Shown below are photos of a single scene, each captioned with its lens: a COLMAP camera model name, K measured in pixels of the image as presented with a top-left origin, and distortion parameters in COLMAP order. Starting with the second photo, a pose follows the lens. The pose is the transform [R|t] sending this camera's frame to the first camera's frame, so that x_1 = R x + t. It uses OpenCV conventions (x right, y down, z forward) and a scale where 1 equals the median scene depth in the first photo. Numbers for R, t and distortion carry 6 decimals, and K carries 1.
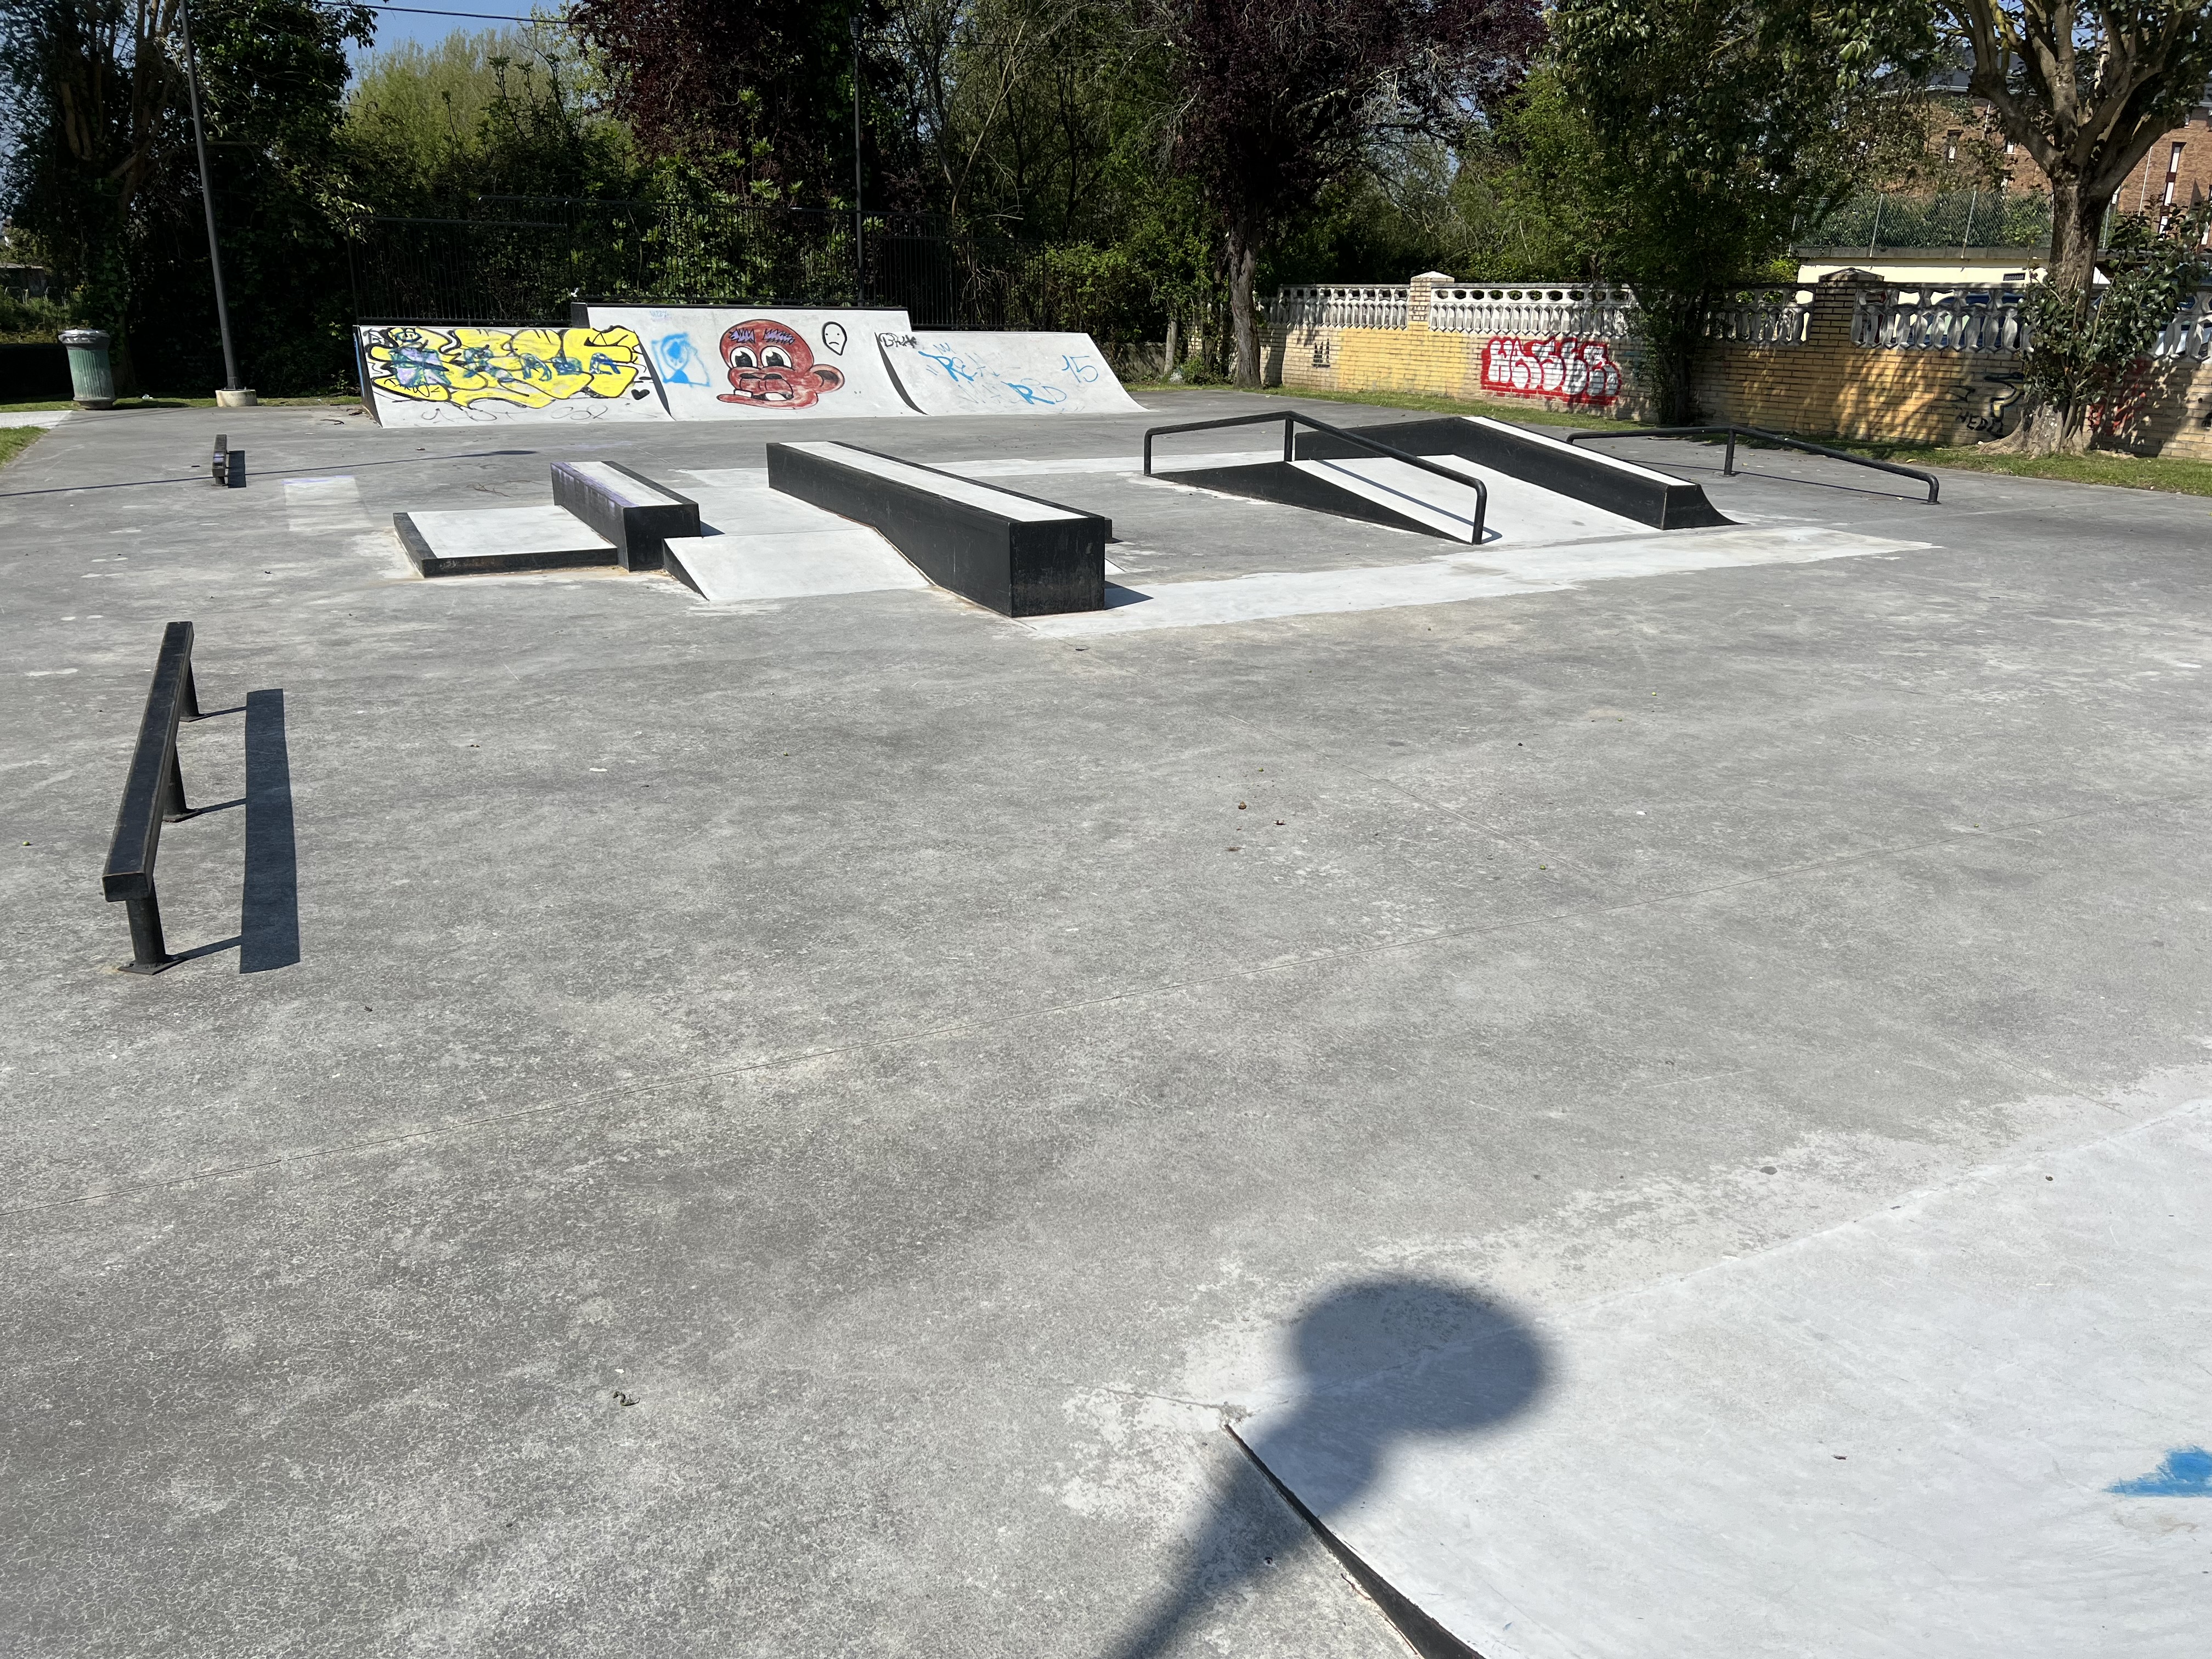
lens RADIAL K [[1664.5, 0, 1106.0], [0, 1664.5, 829.5], [0, 0, 1]] dist [0.055192, -0.061562]
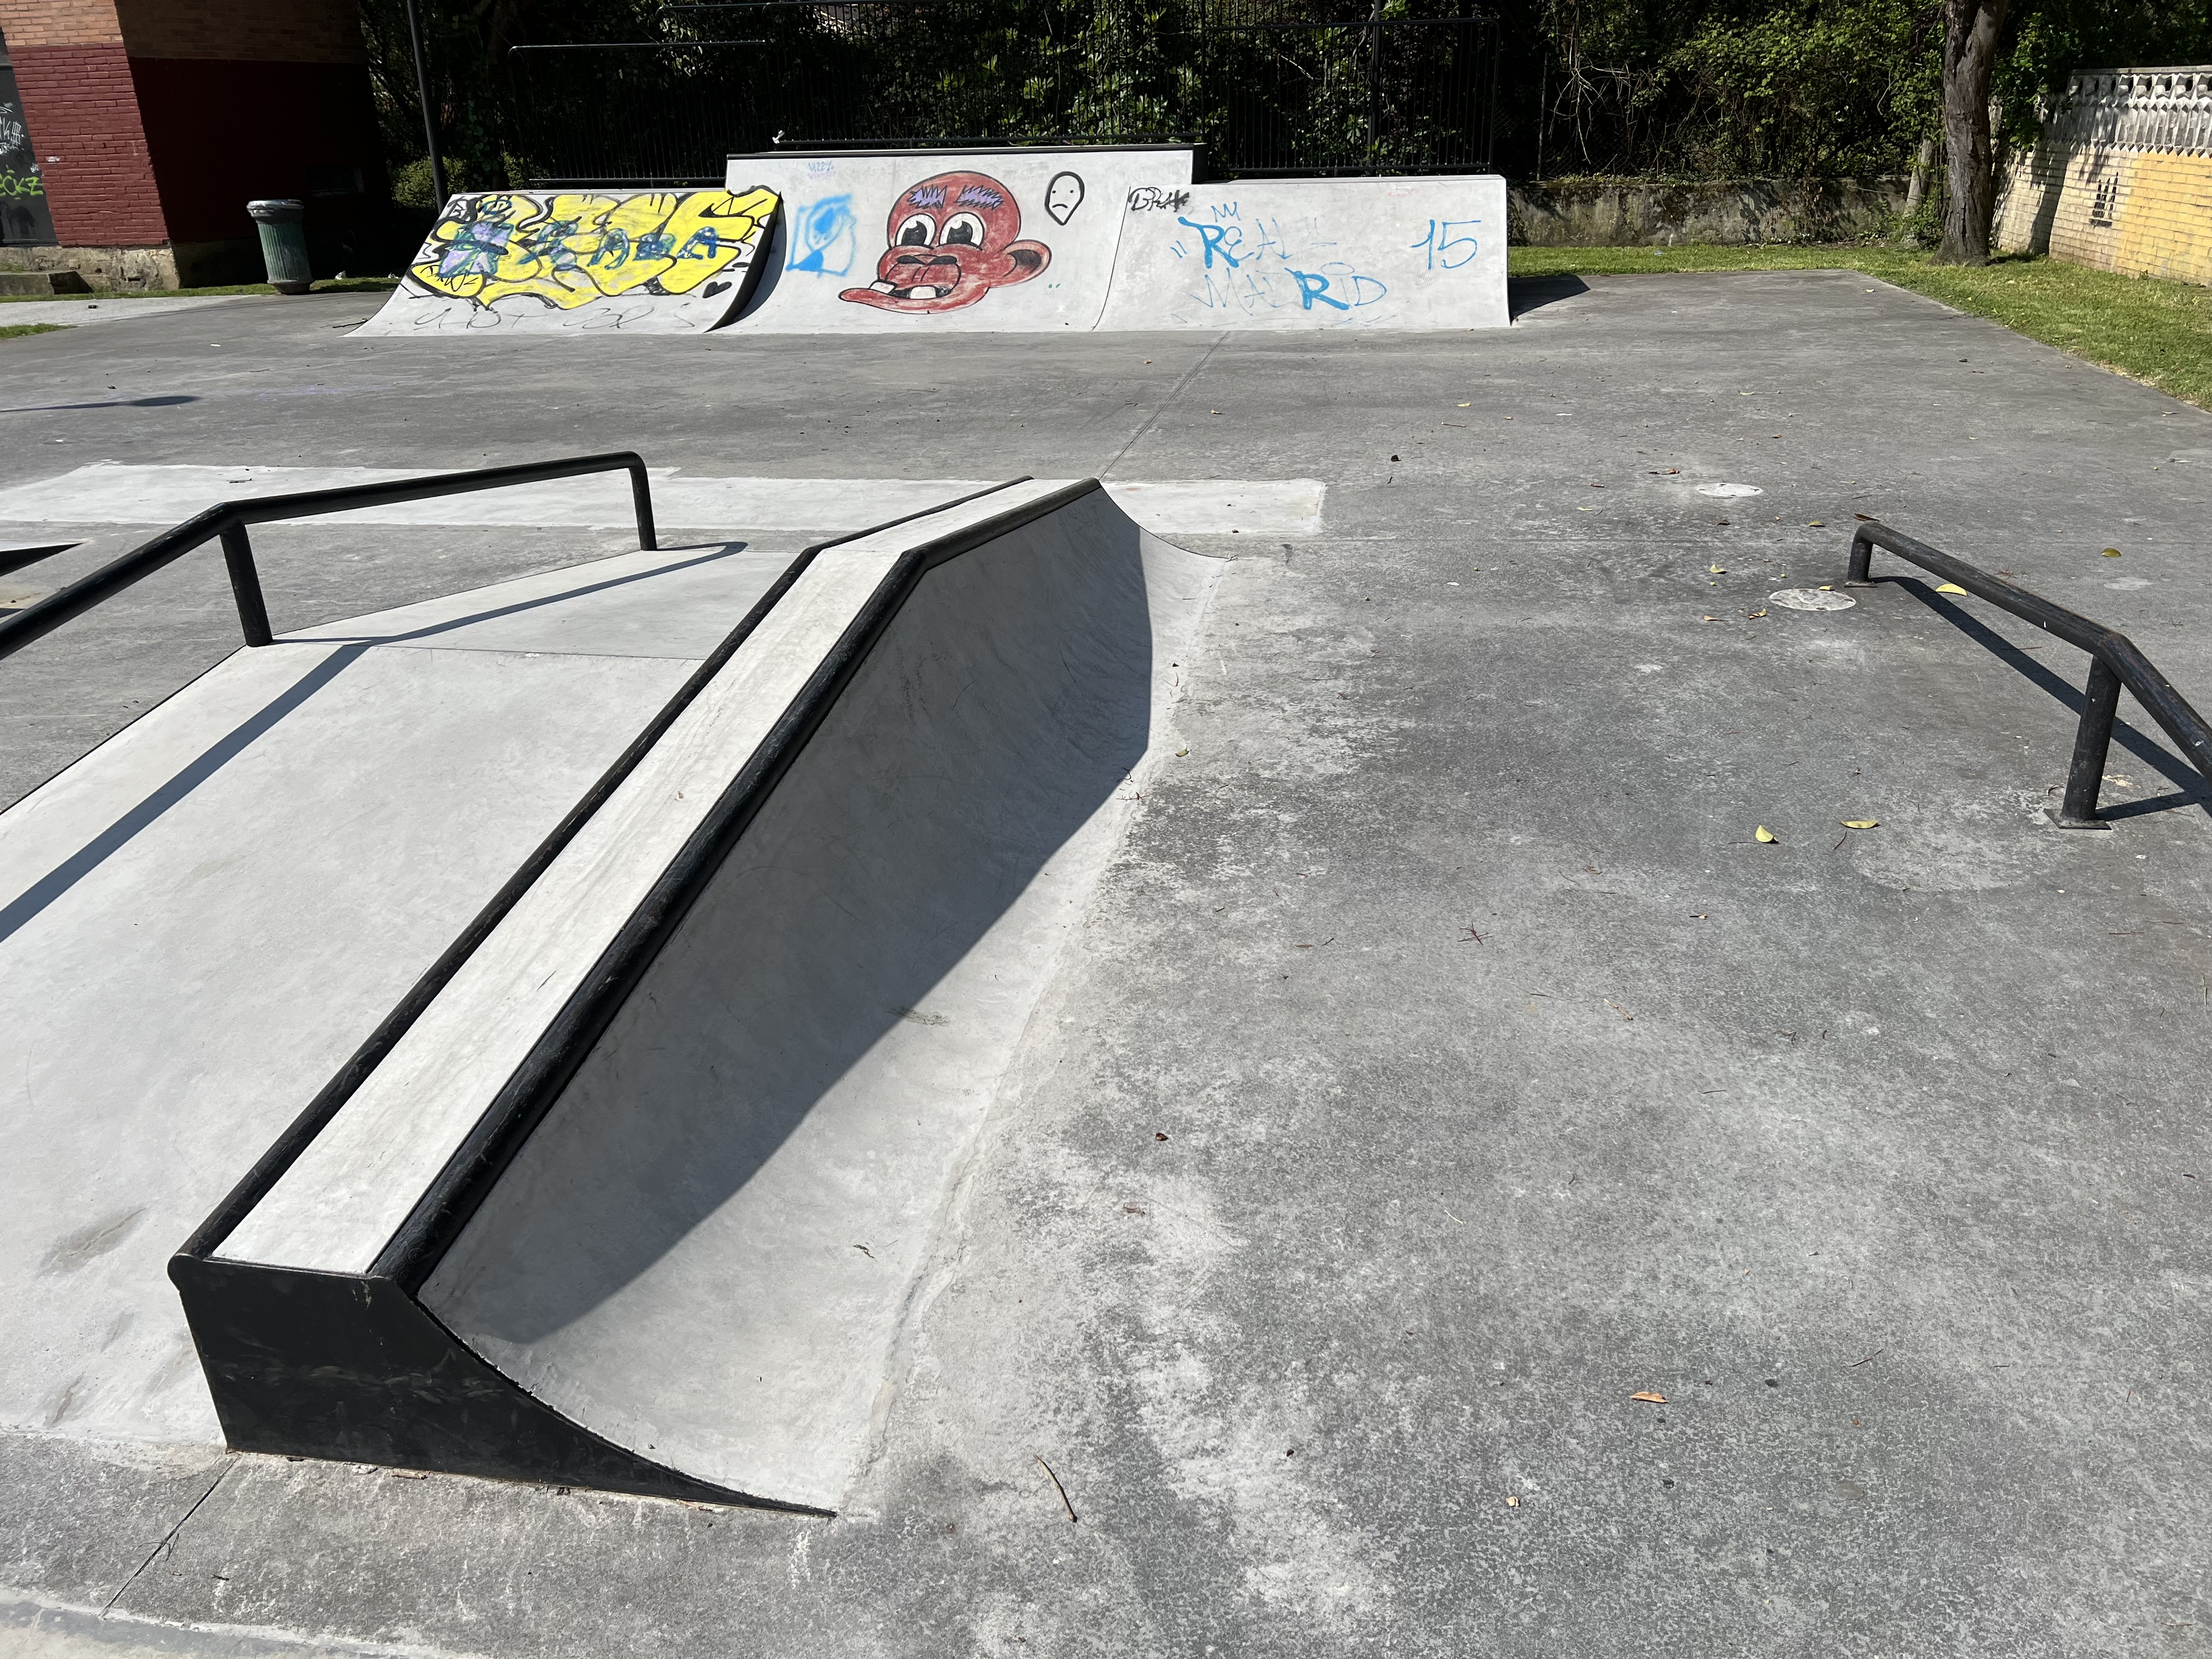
lens RADIAL K [[1664.5, 0, 1106.0], [0, 1664.5, 829.5], [0, 0, 1]] dist [0.055192, -0.061562]
pose [[0.814272, 0.198051, -0.545653, 0.243290], [-0.144631, 0.979572, 0.139714, -0.139336], [0.562177, -0.034847, 0.826283, 0.440106]]
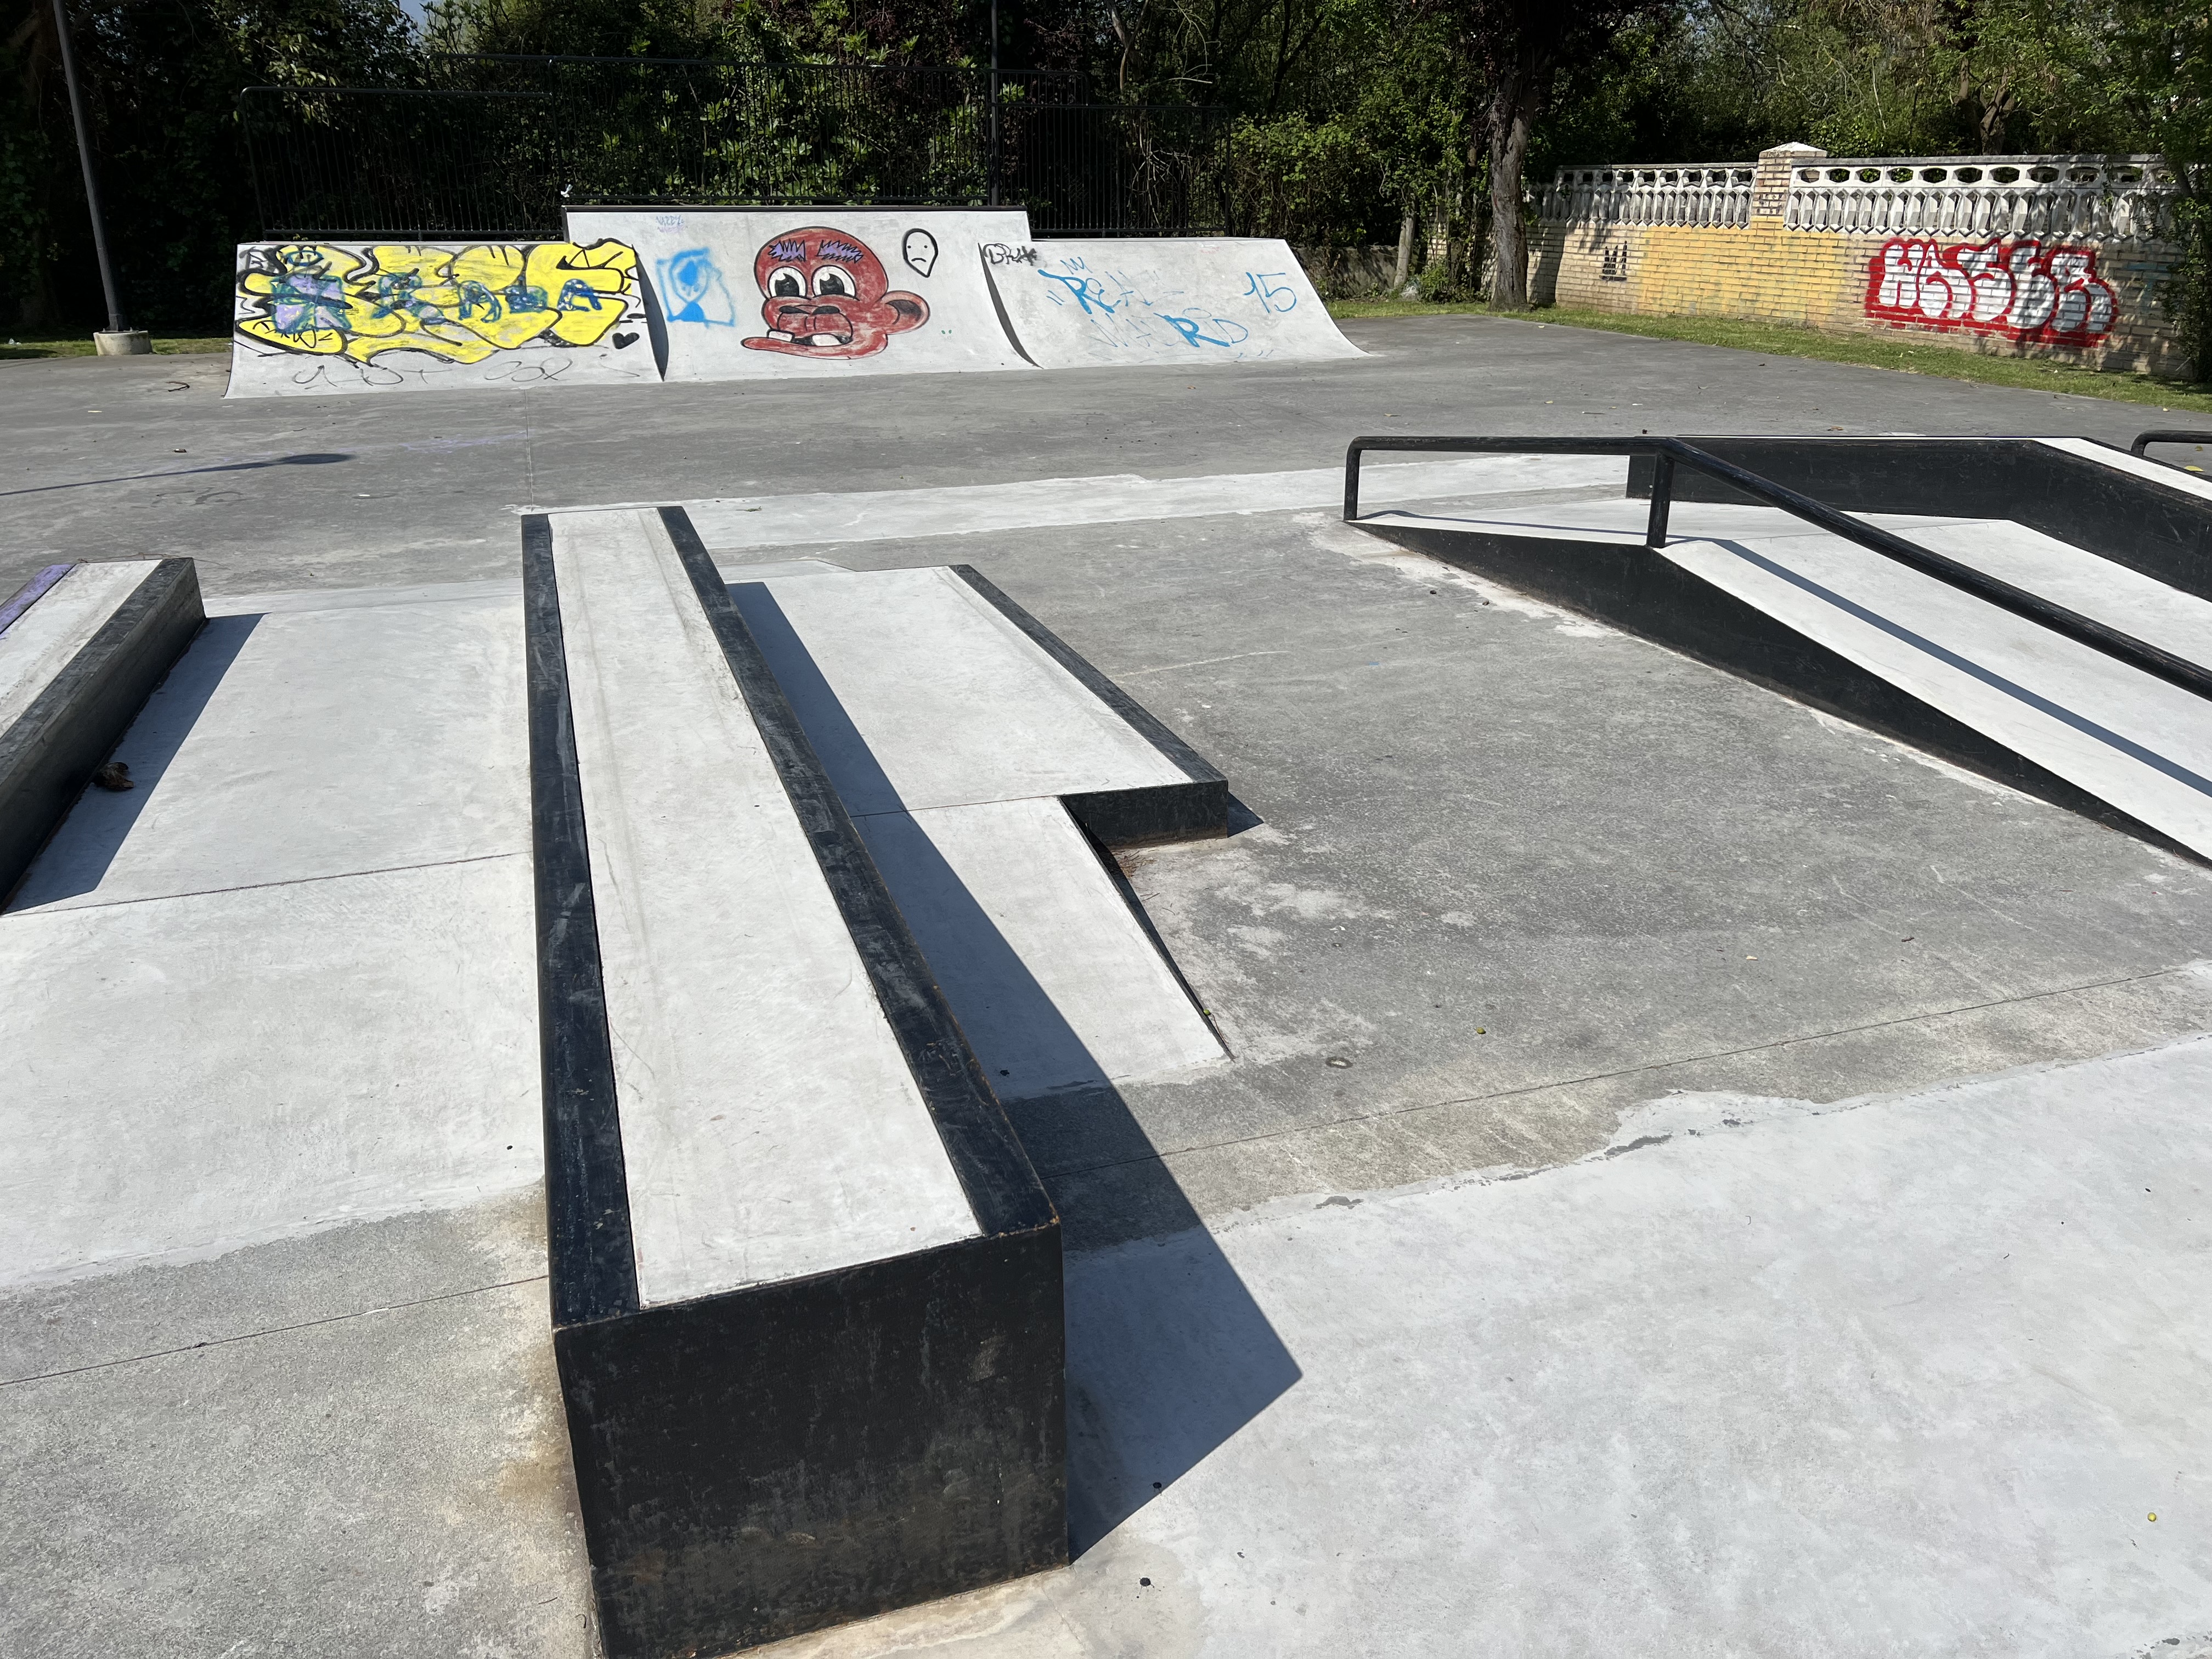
lens RADIAL K [[1662.6, 0, 1106.0], [0, 1662.6, 829.5], [0, 0, 1]] dist [0.039949, -0.031410]
pose [[0.991573, 0.035533, -0.124579, 0.010932], [-0.028198, 0.997791, 0.060156, -0.091387], [0.126441, -0.056137, 0.990384, 0.286266]]
